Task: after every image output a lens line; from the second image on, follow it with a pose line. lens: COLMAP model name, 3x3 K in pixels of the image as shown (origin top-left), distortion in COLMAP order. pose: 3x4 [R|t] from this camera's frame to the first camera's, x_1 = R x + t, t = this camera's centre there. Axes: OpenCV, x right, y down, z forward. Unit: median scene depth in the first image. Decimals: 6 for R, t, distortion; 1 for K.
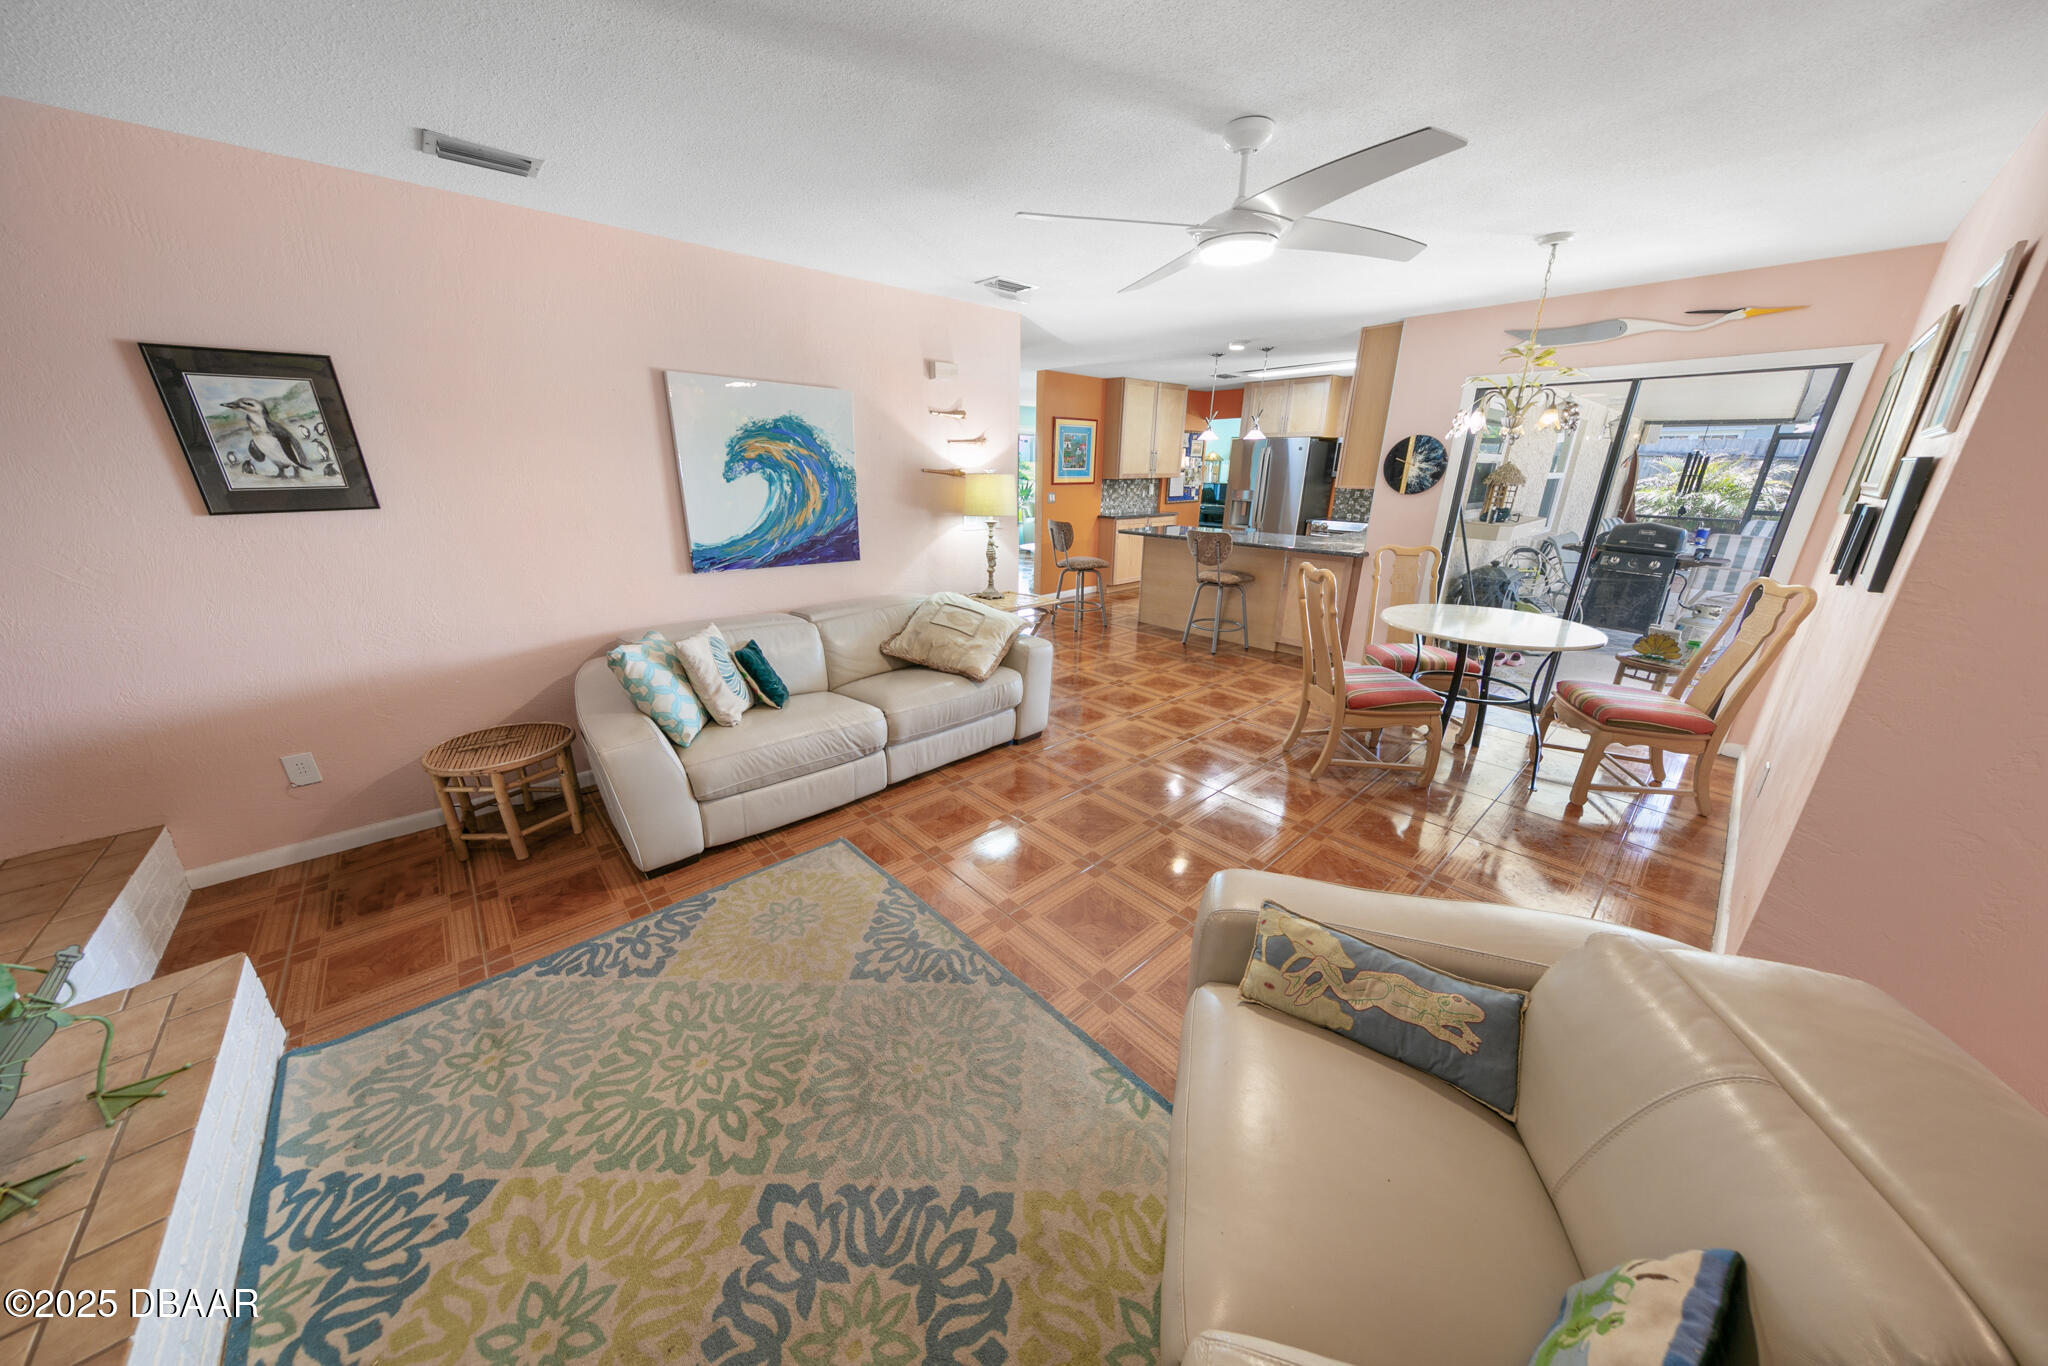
lens RADIAL K [[645.9, 0, 1024.8], [0, 645.9, 687.4], [0, 0, 1]] dist [0.006573, -0.000650]
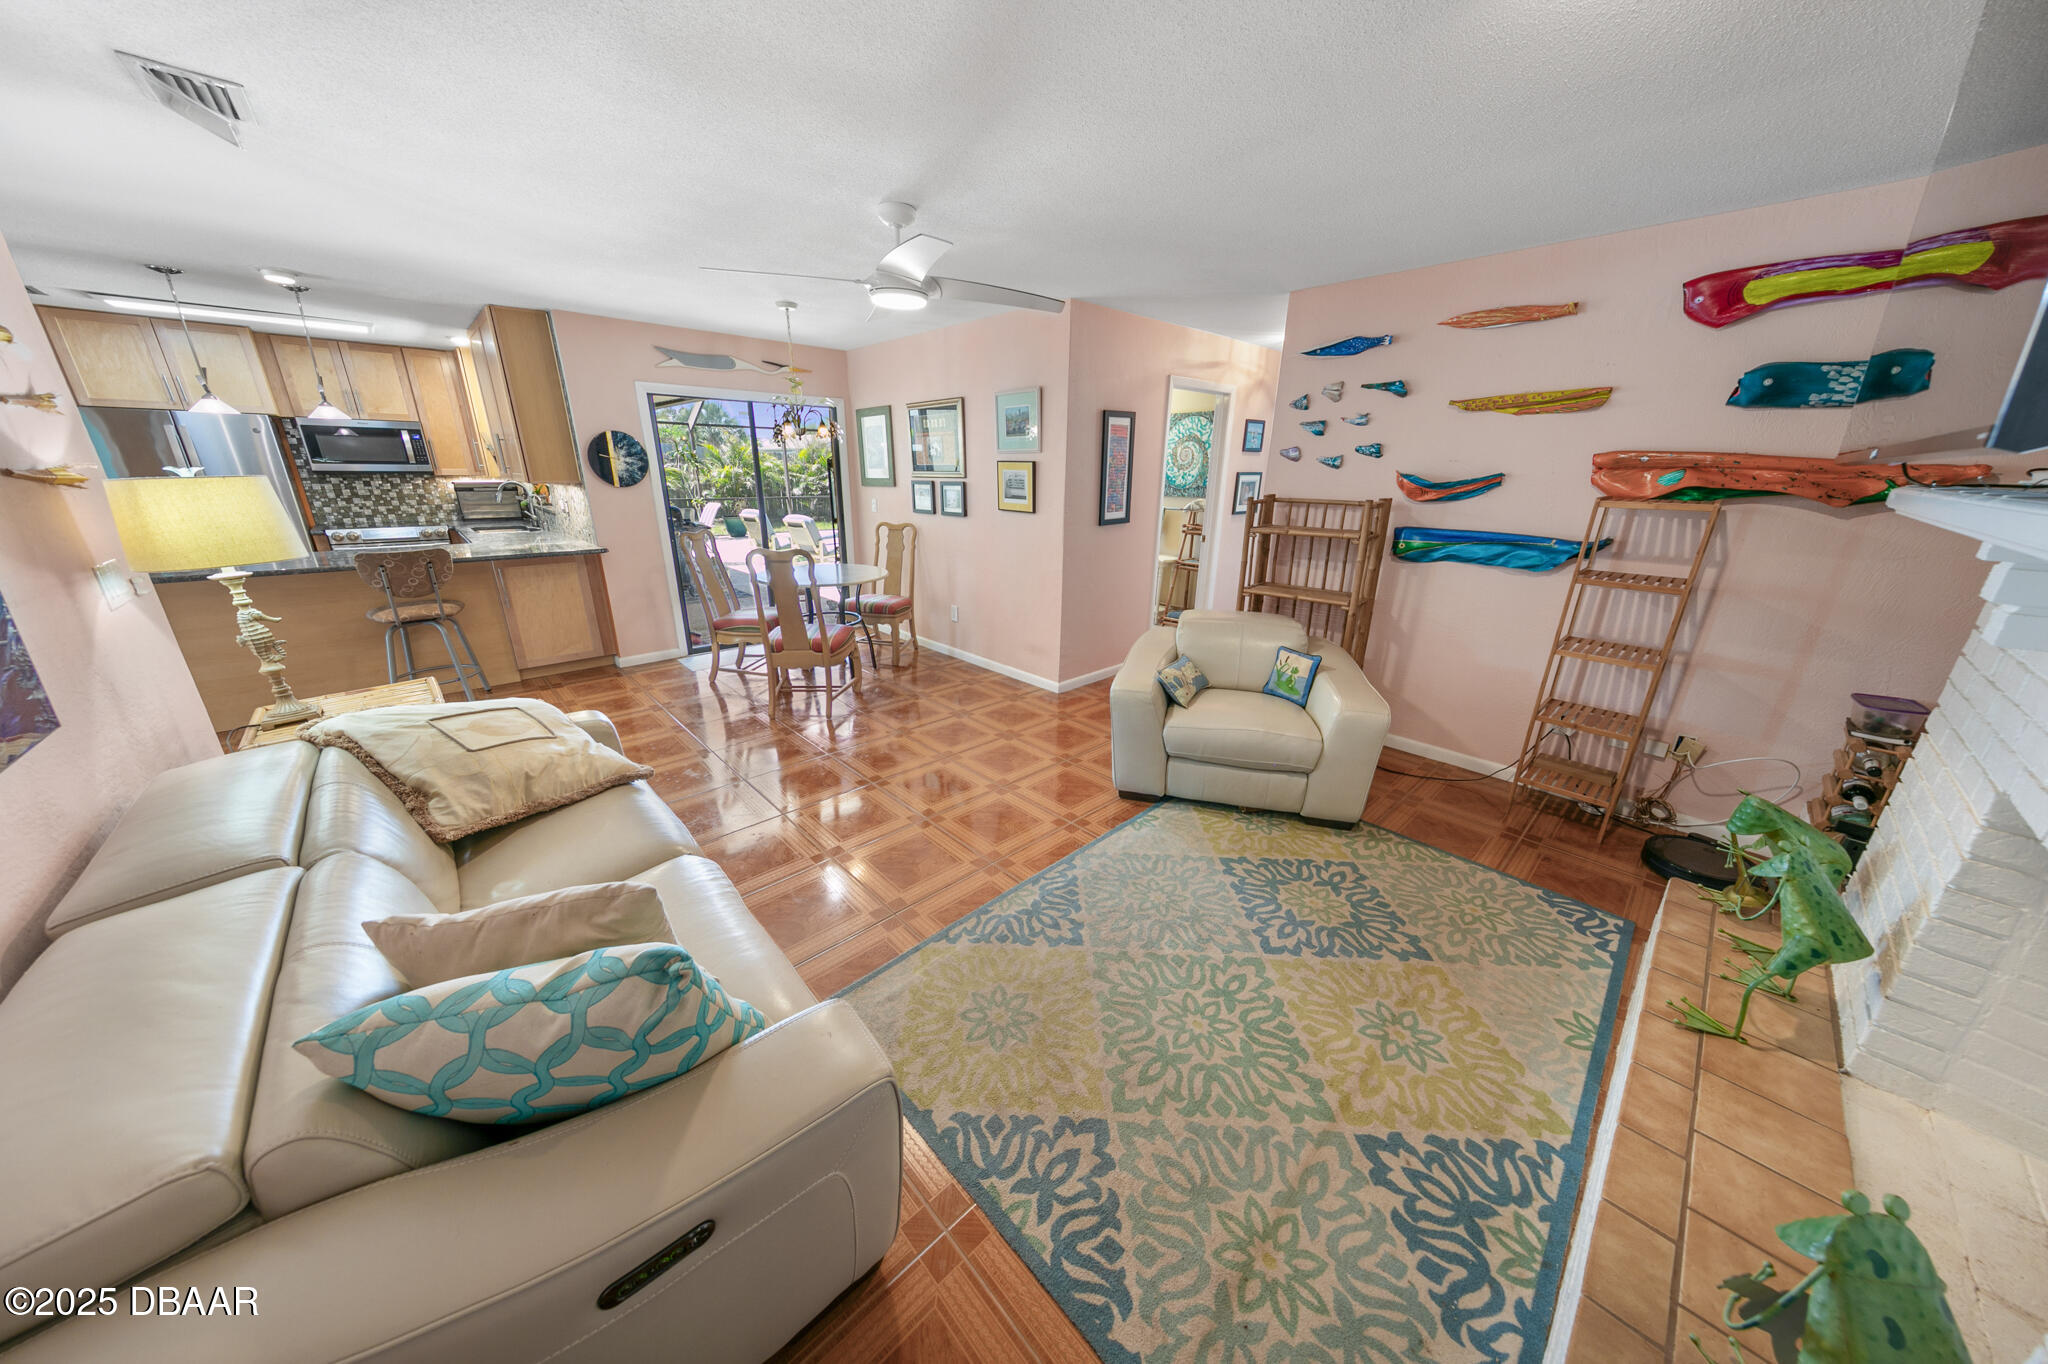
lens RADIAL K [[645.9, 0, 1023.8], [0, 645.9, 682.0], [0, 0, 1]] dist [0.006573, -0.000650]
pose [[-0.016634, -0.326251, 0.945137, -1.214610], [0.320820, 0.893545, 0.314088, -0.326923], [-0.946994, 0.308443, 0.089805, 0.921036]]
